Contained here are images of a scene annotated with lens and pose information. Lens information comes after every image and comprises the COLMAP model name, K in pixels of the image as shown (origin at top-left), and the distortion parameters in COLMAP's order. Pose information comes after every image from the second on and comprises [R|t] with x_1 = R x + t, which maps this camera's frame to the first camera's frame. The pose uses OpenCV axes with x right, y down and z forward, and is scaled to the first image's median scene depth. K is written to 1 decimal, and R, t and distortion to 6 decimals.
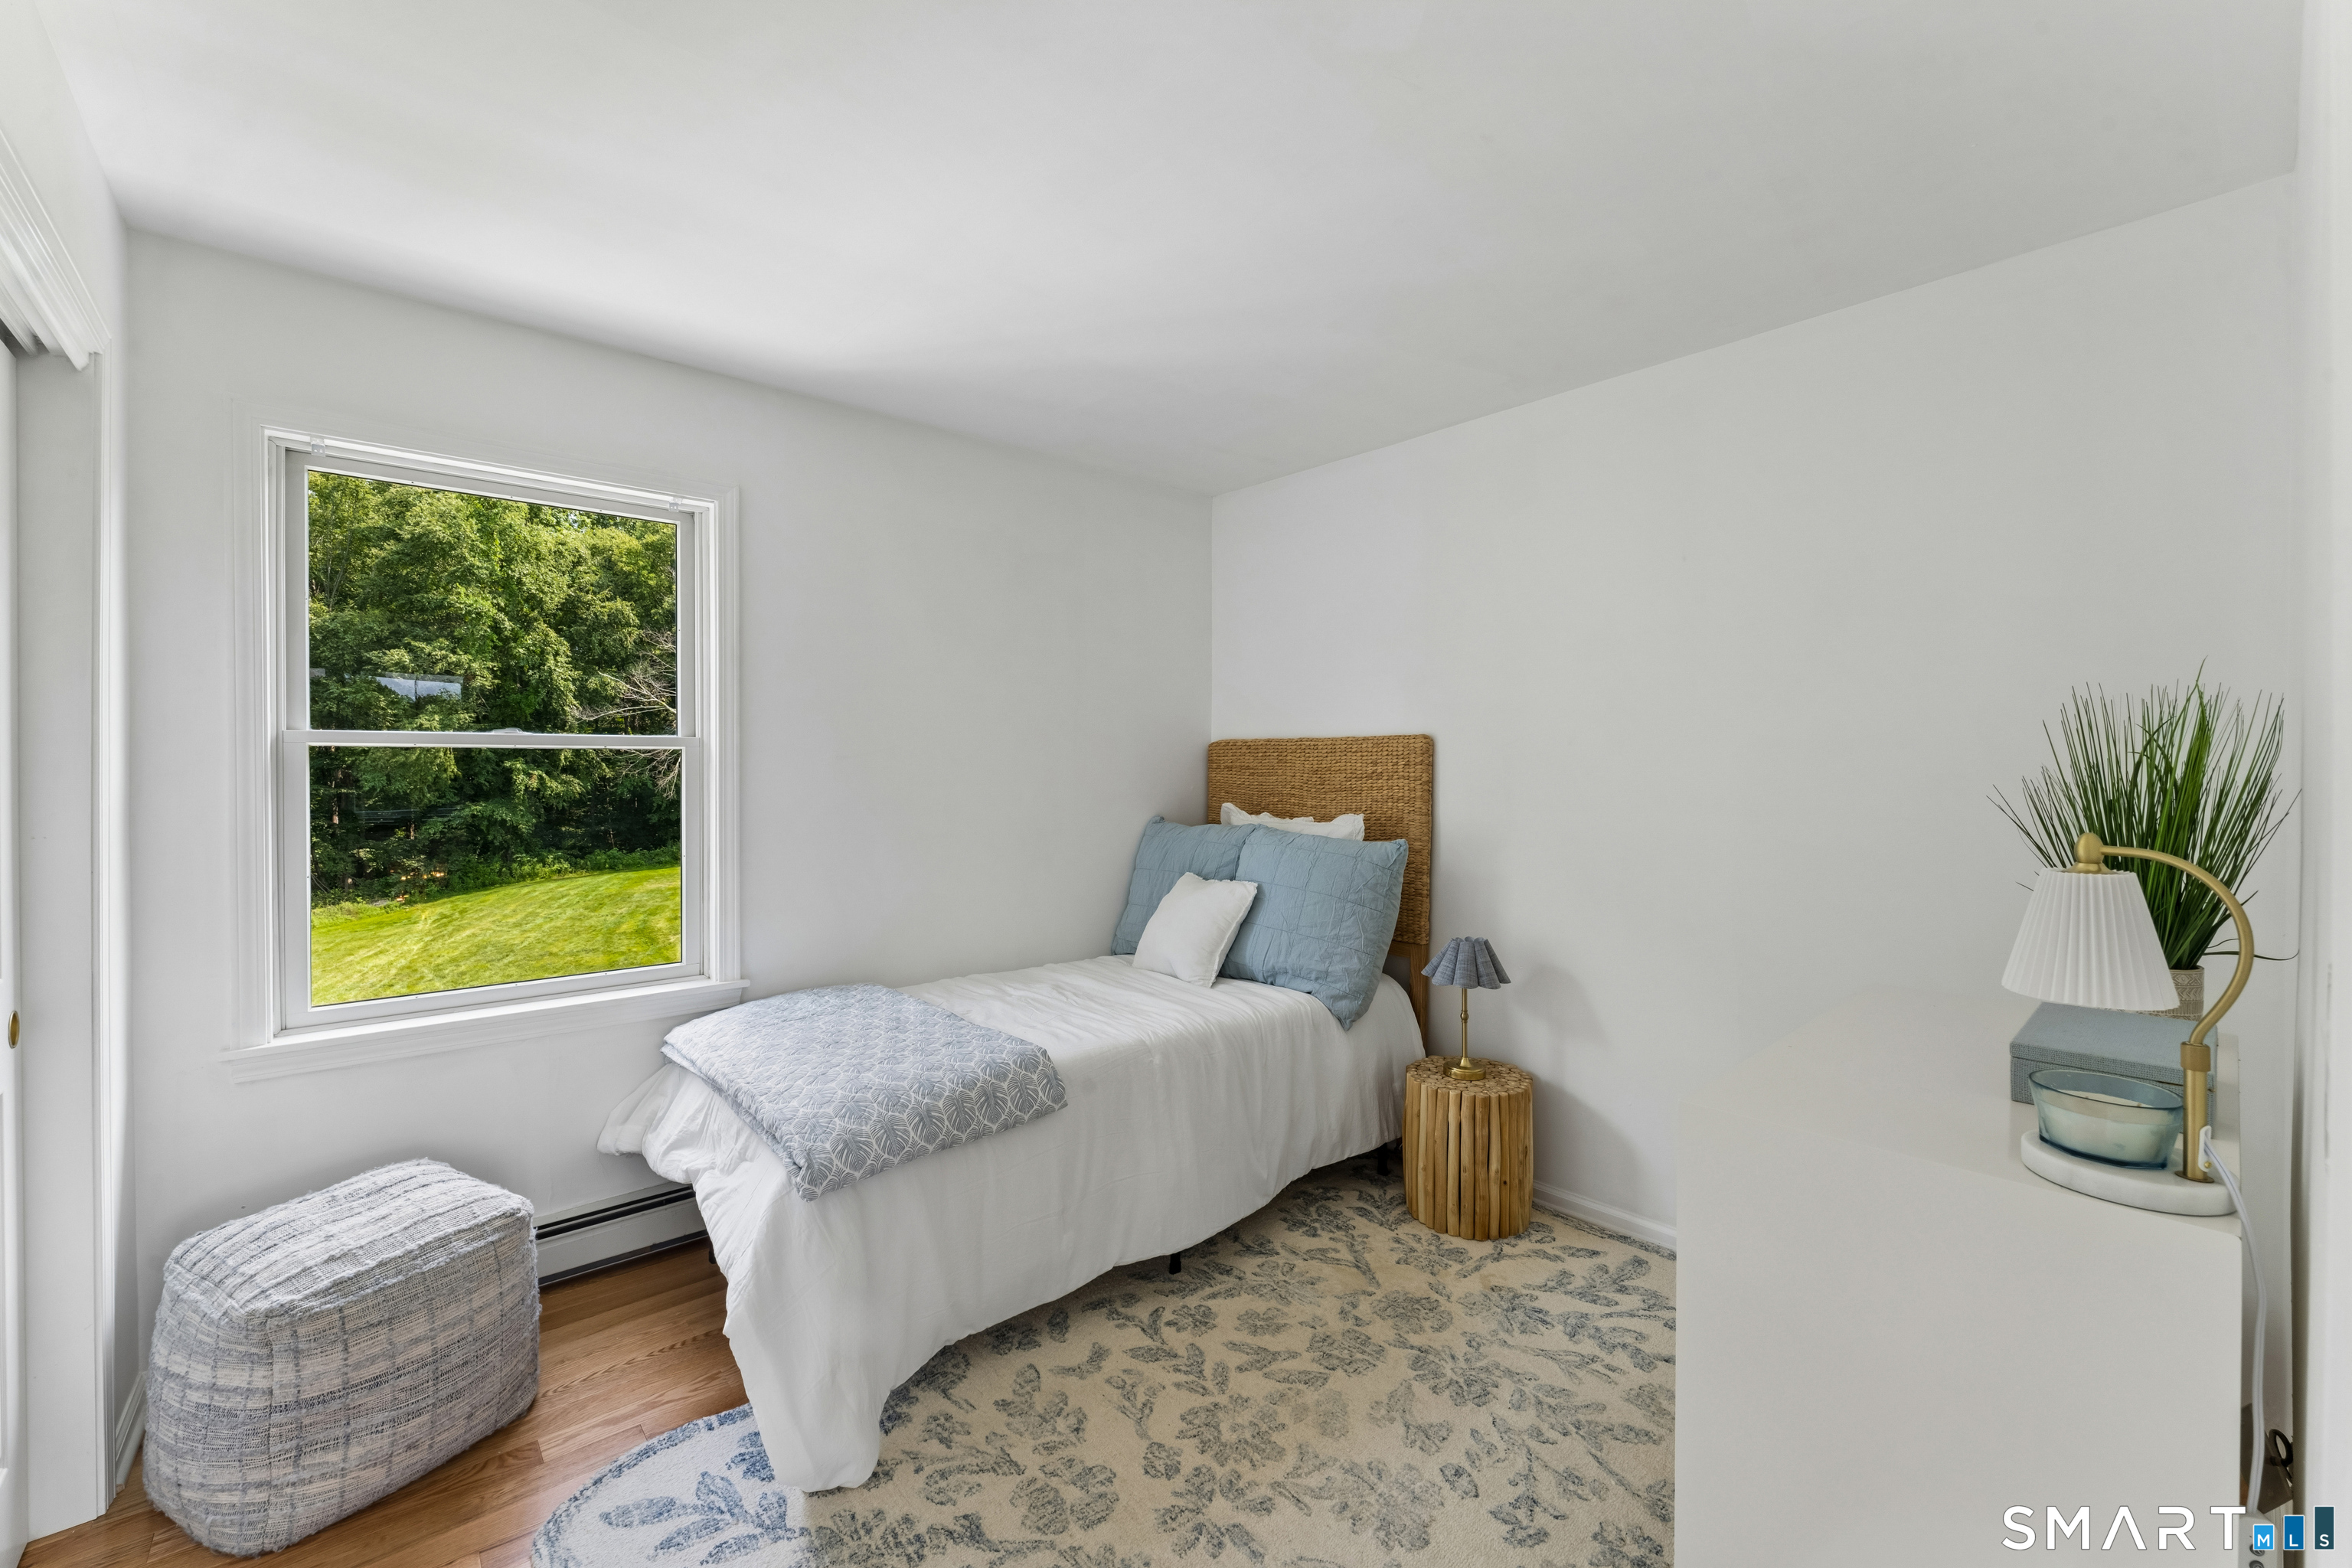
lens RADIAL K [[956.1, 0, 1177.1], [0, 956.1, 789.2], [0, 0, 1]] dist [0.000291, -0.000797]
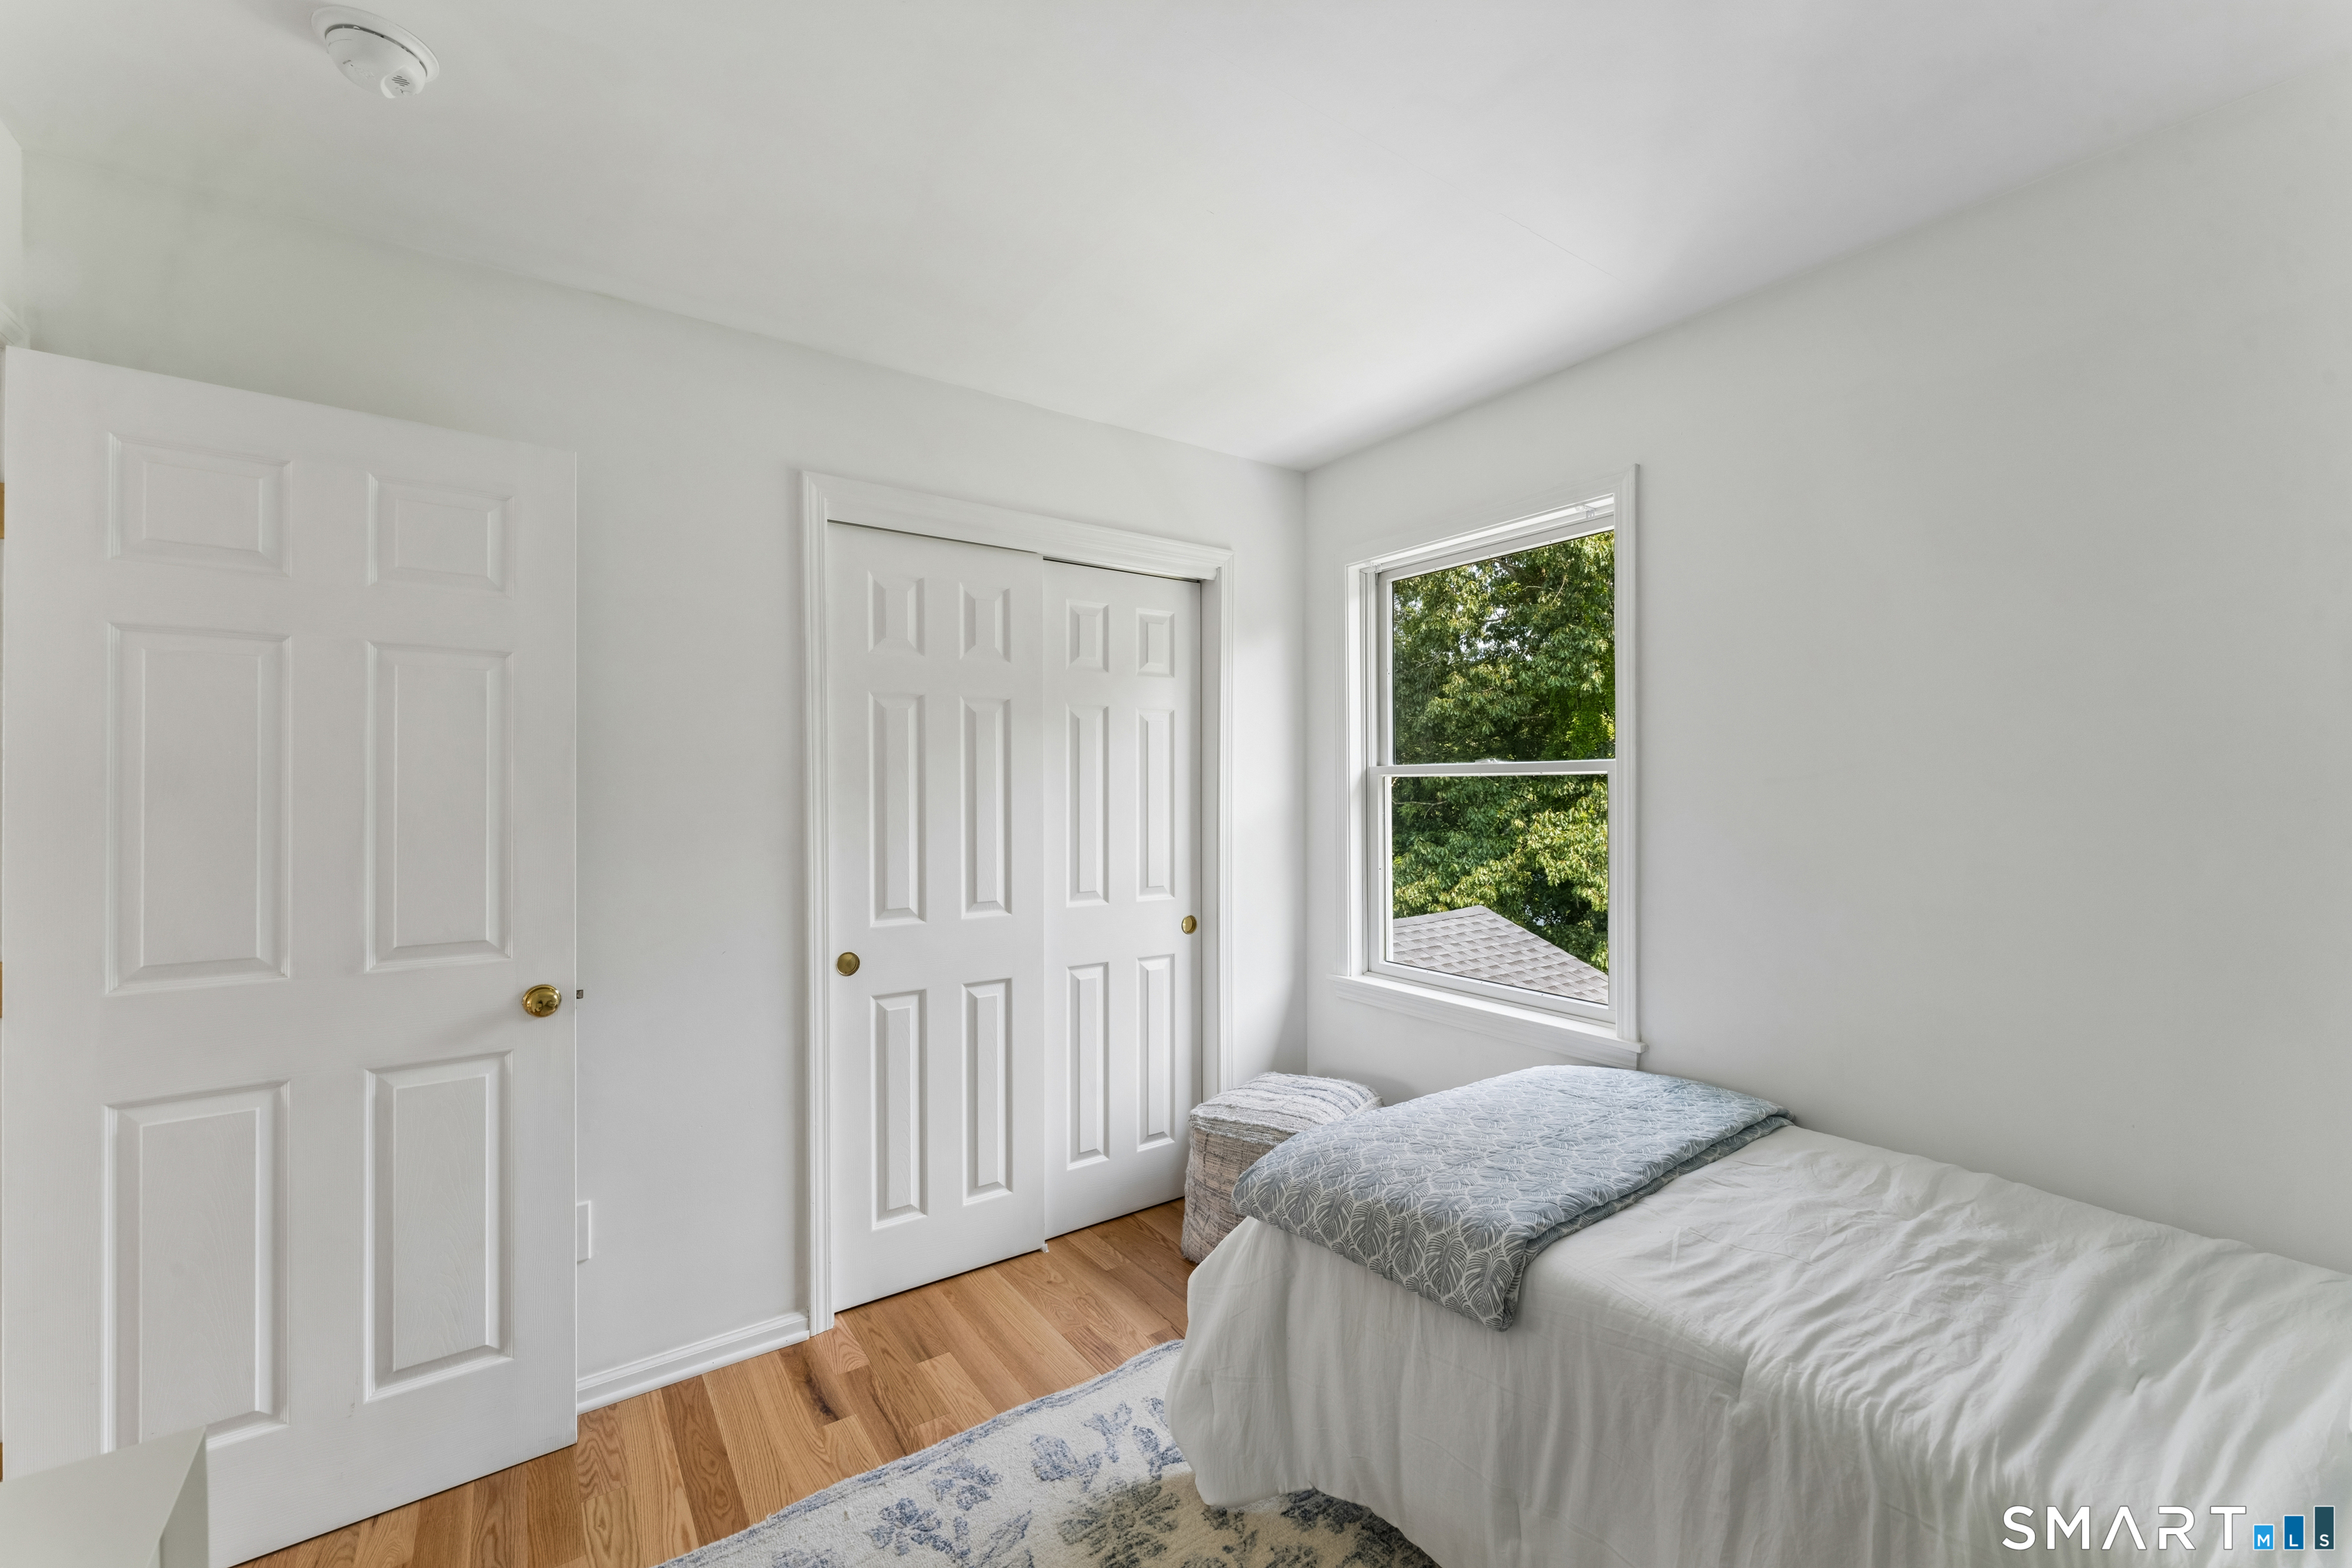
lens RADIAL K [[956.1, 0, 1177.1], [0, 956.1, 789.2], [0, 0, 1]] dist [0.000291, -0.000797]
pose [[-0.100903, 0.007181, -0.994870, 0.567884], [-0.021476, 0.999725, 0.009394, -0.034431], [0.994664, 0.022314, -0.100721, 0.883675]]
